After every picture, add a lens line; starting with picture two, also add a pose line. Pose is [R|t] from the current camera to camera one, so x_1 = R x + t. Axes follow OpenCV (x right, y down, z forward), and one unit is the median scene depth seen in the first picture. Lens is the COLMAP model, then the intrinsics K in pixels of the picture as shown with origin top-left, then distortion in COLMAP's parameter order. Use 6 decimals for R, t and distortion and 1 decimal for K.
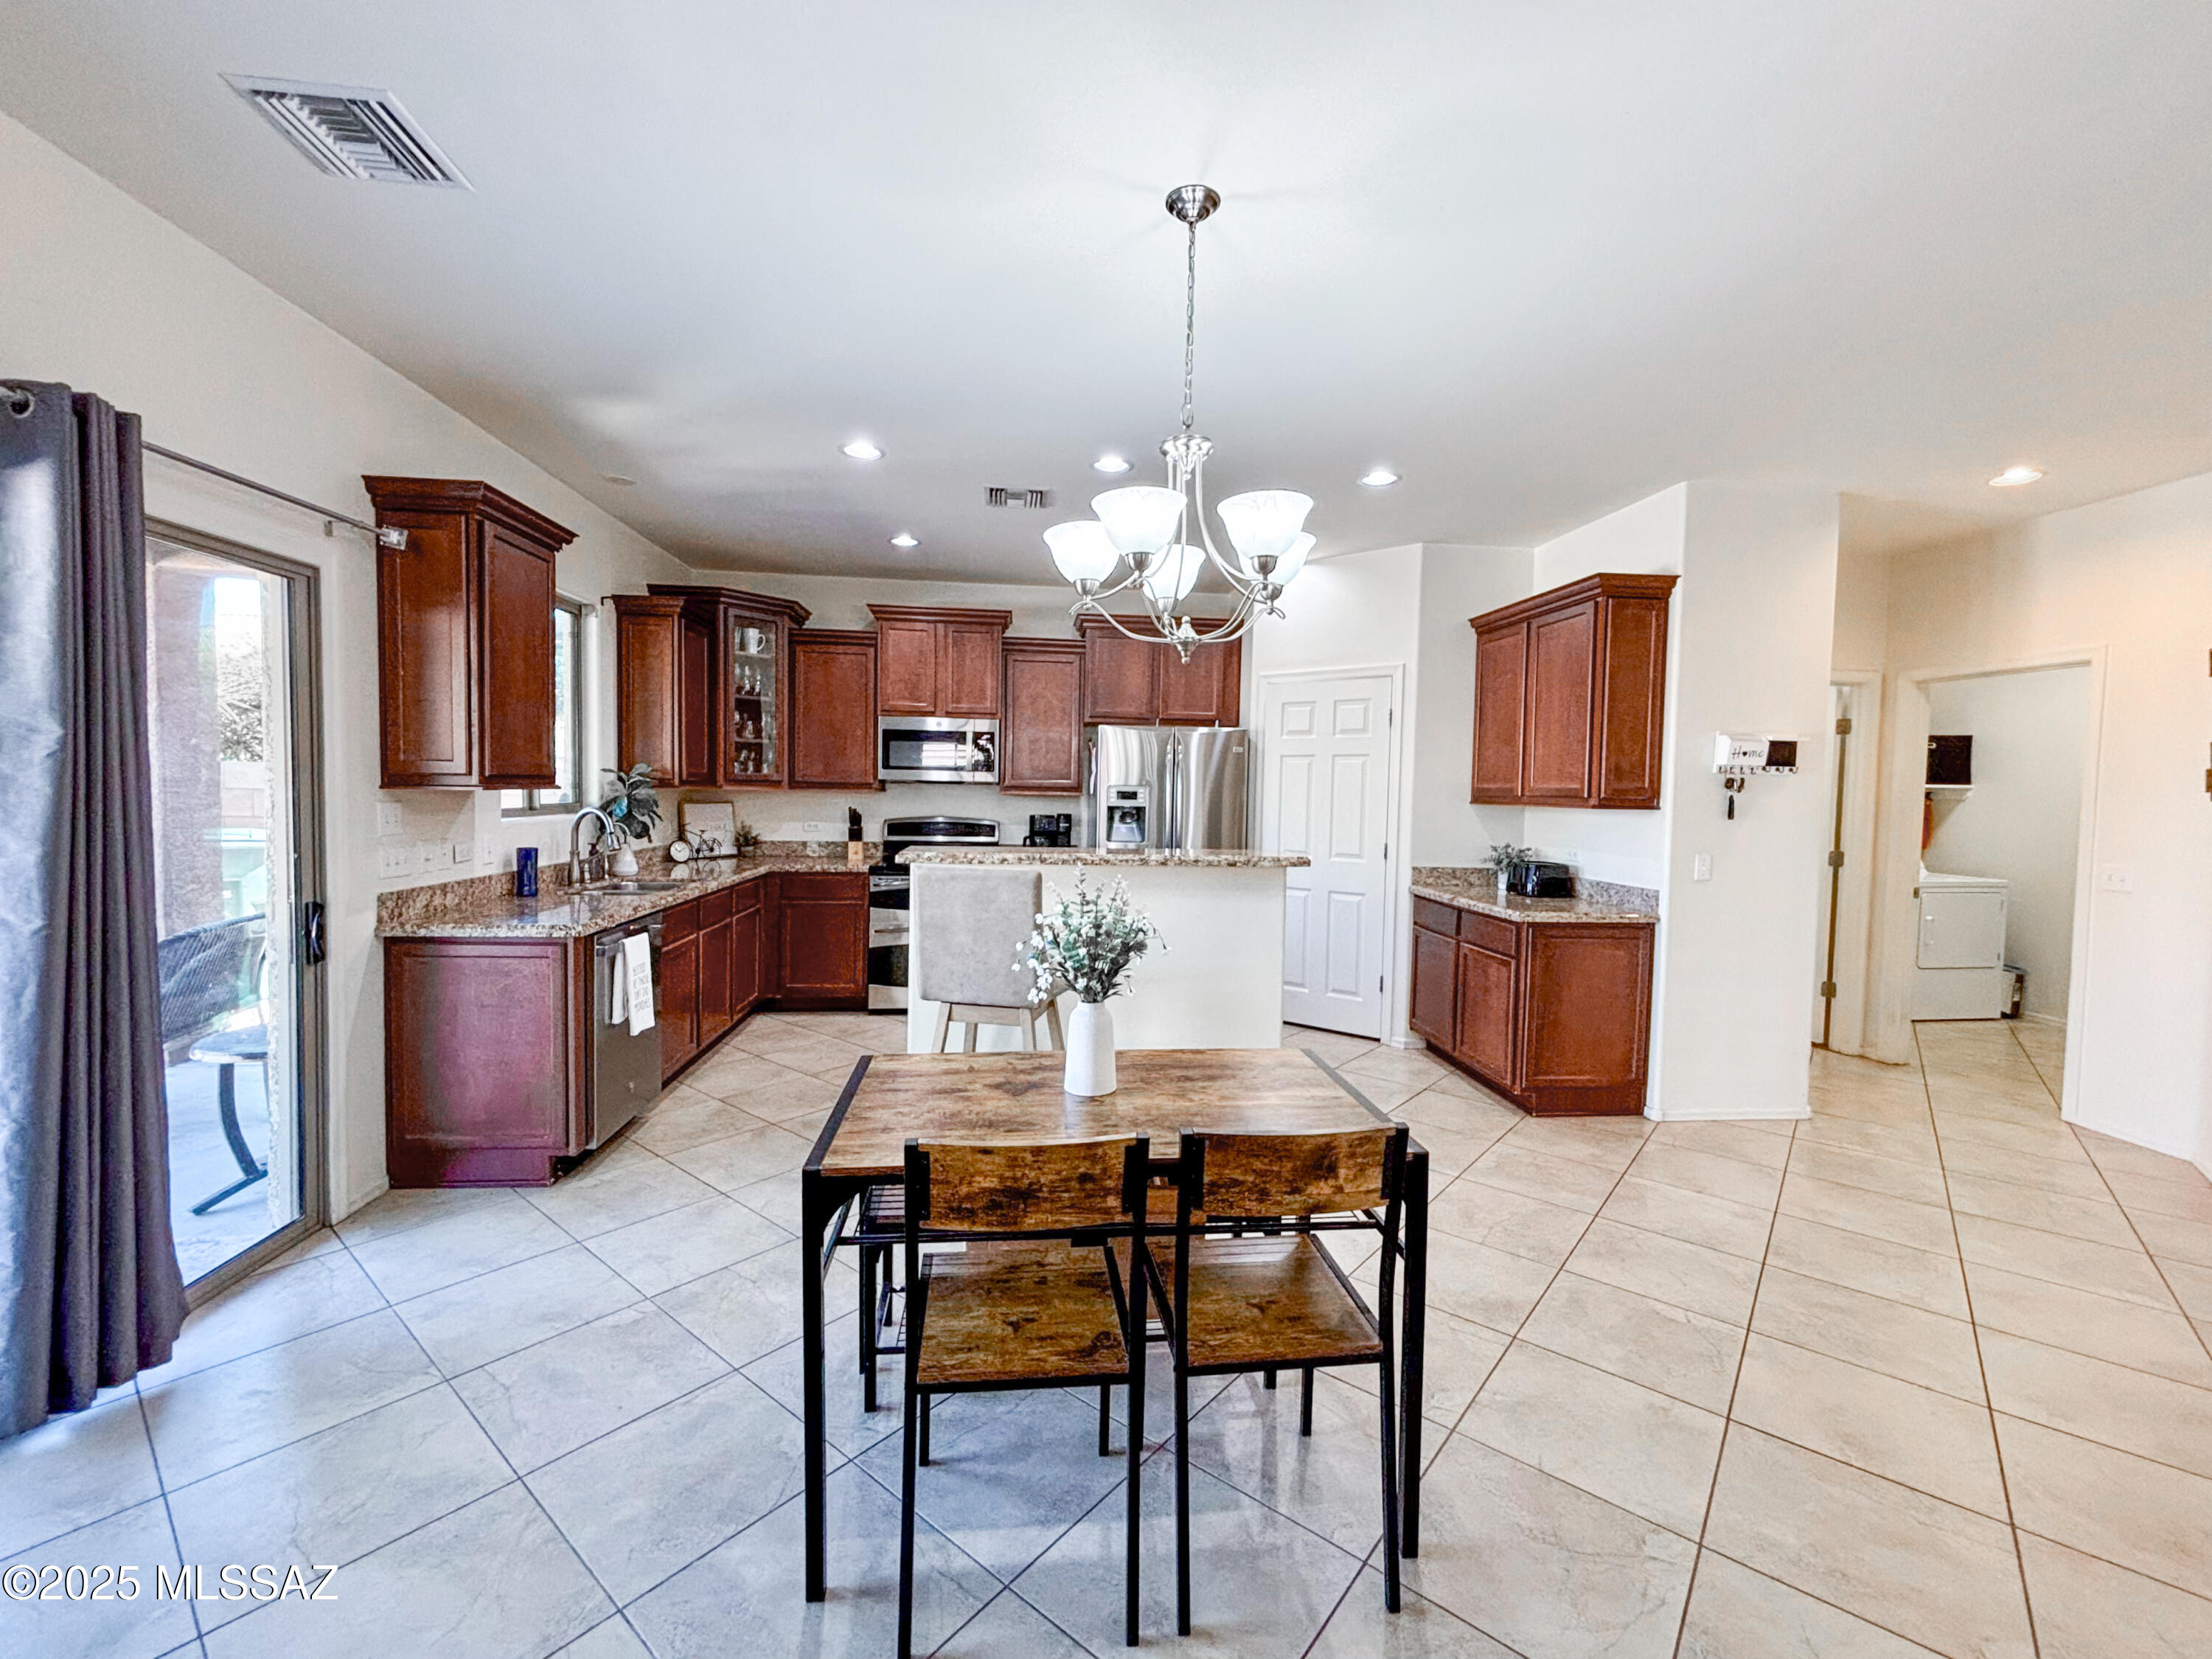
lens RADIAL K [[926.4, 0, 1106.0], [0, 926.4, 829.5], [0, 0, 1]] dist [0.014212, -0.000113]
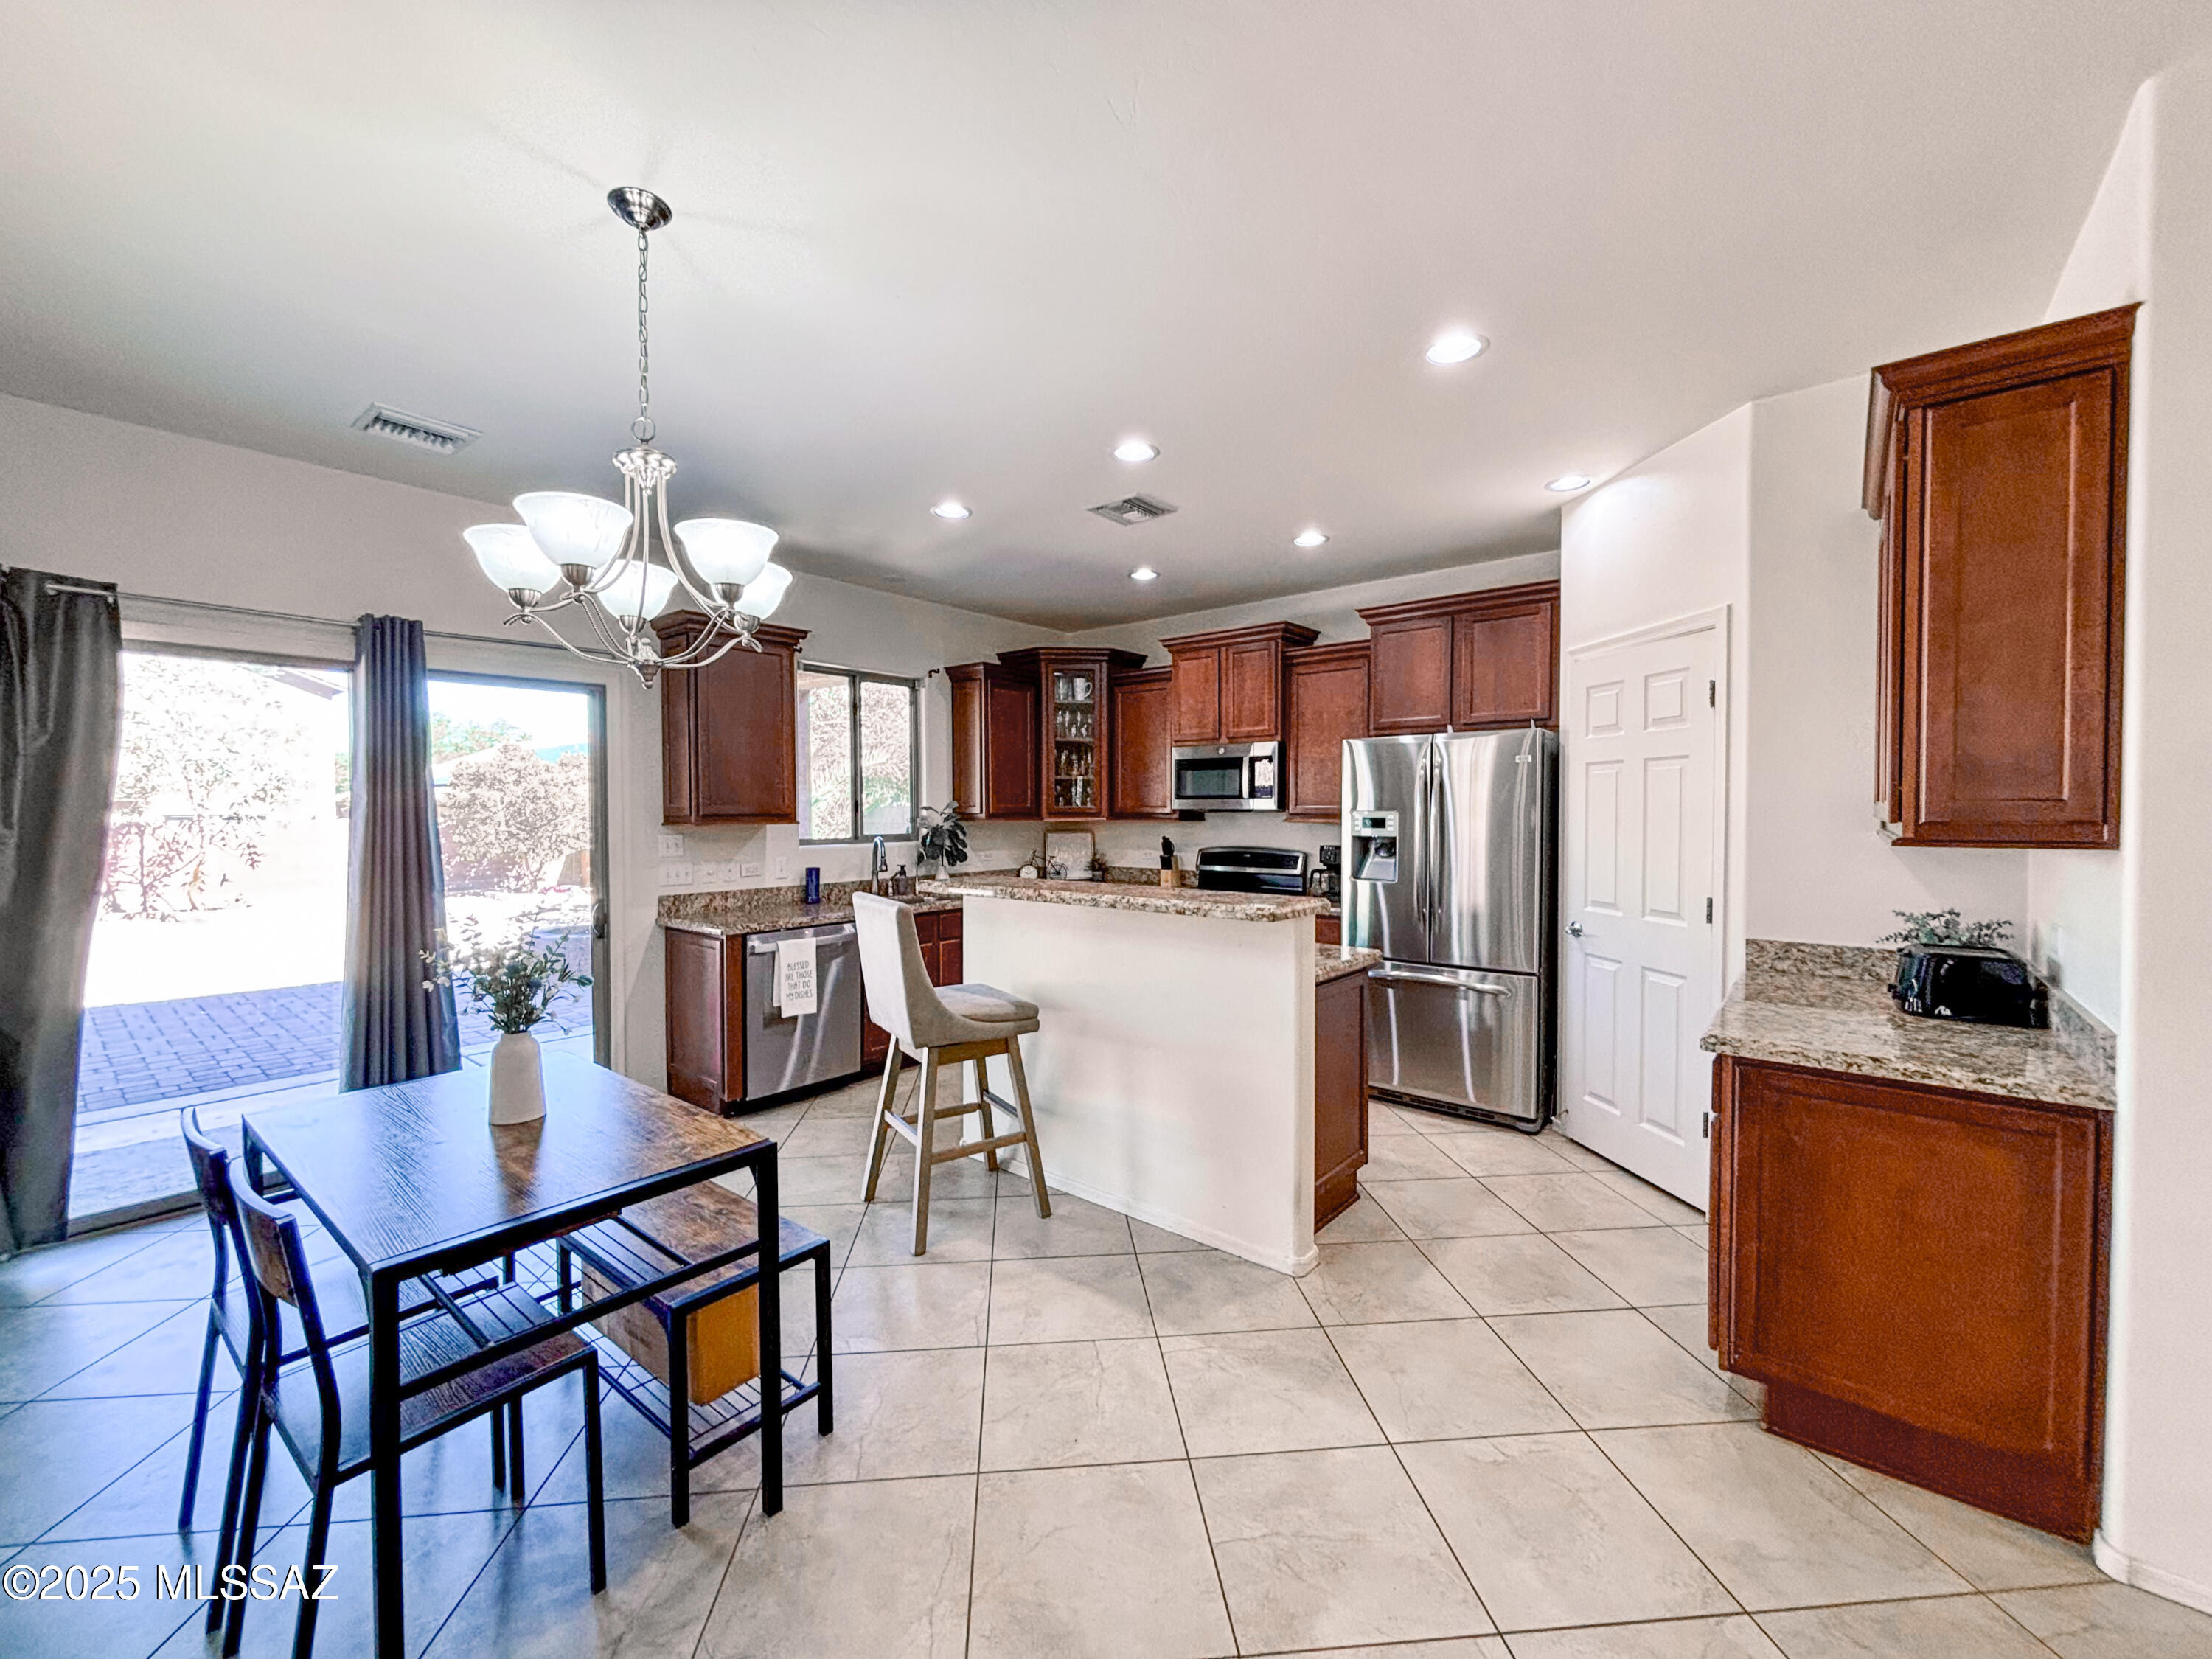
lens RADIAL K [[890.7, 0, 1106.0], [0, 890.7, 829.5], [0, 0, 1]] dist [0.018022, -0.003386]
pose [[0.705713, -0.003655, -0.708489, 0.461984], [-0.015437, 0.999670, -0.020534, -0.012081], [0.708330, 0.025428, 0.705423, 0.305395]]
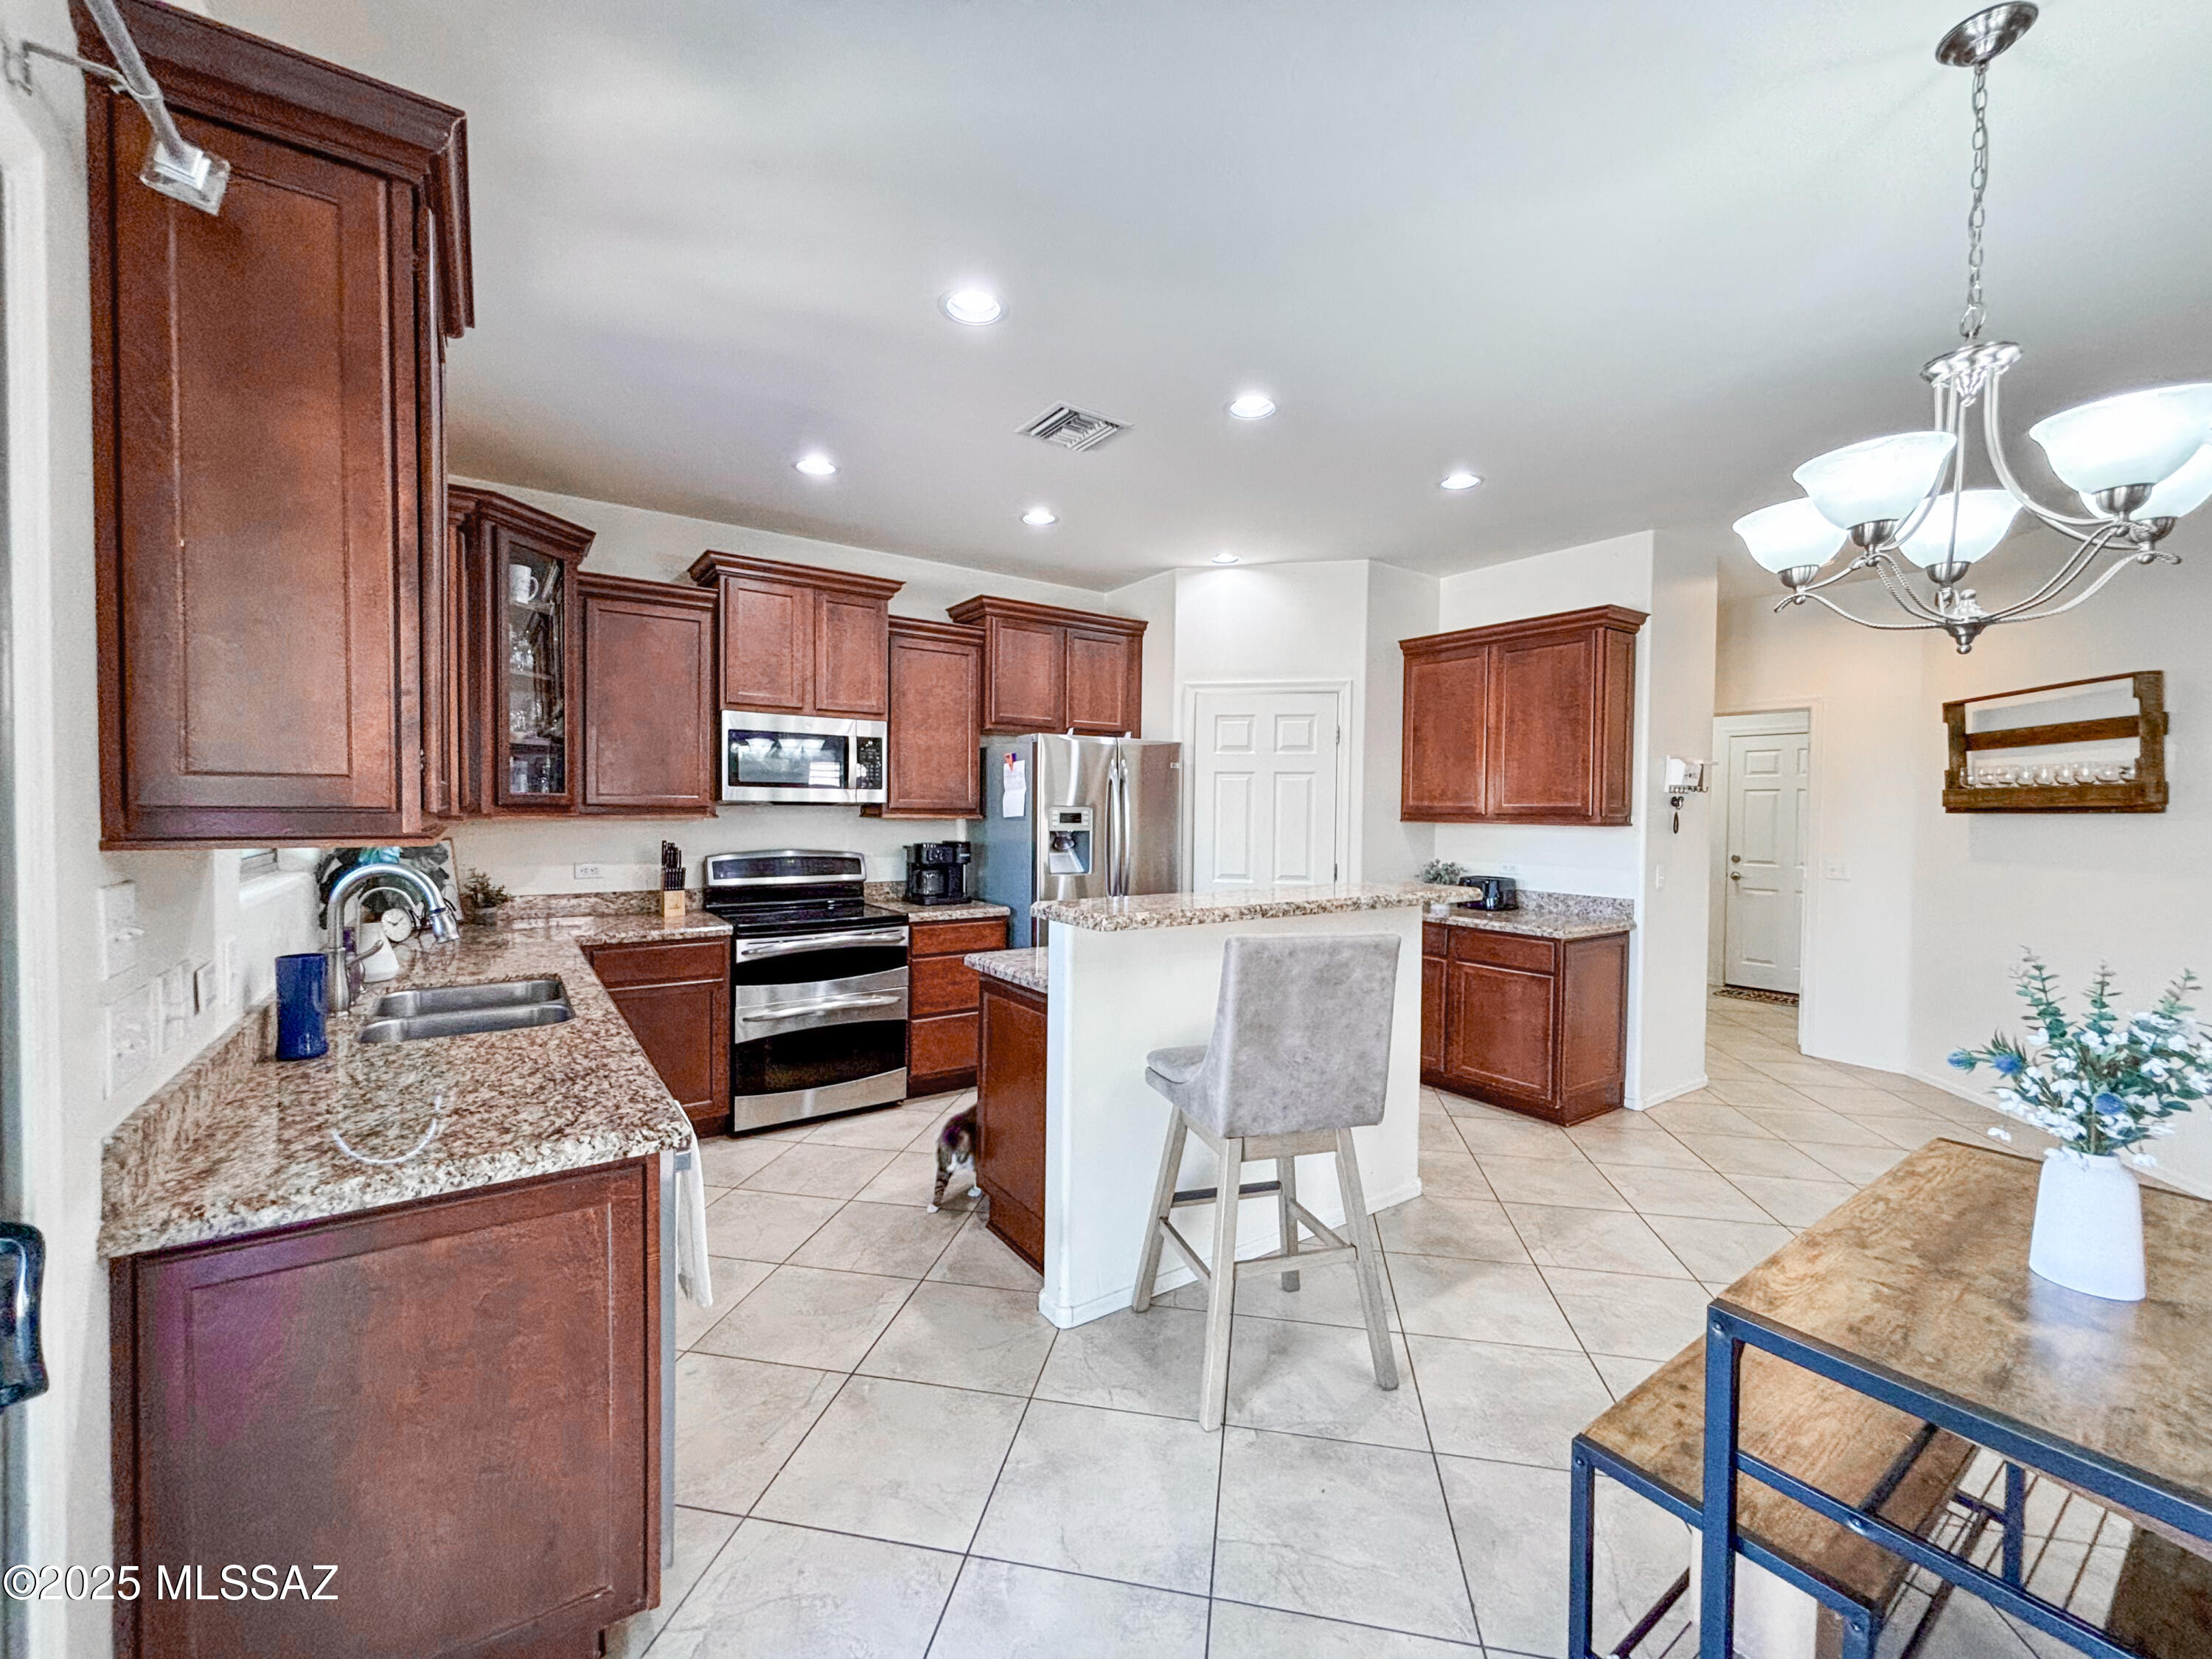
lens RADIAL K [[890.7, 0, 1106.0], [0, 890.7, 829.5], [0, 0, 1]] dist [0.018022, -0.003386]
pose [[0.874733, -0.022313, 0.484091, -0.376042], [0.027619, 0.999611, -0.003832, -0.024984], [-0.483817, 0.016722, 0.875009, 0.310181]]
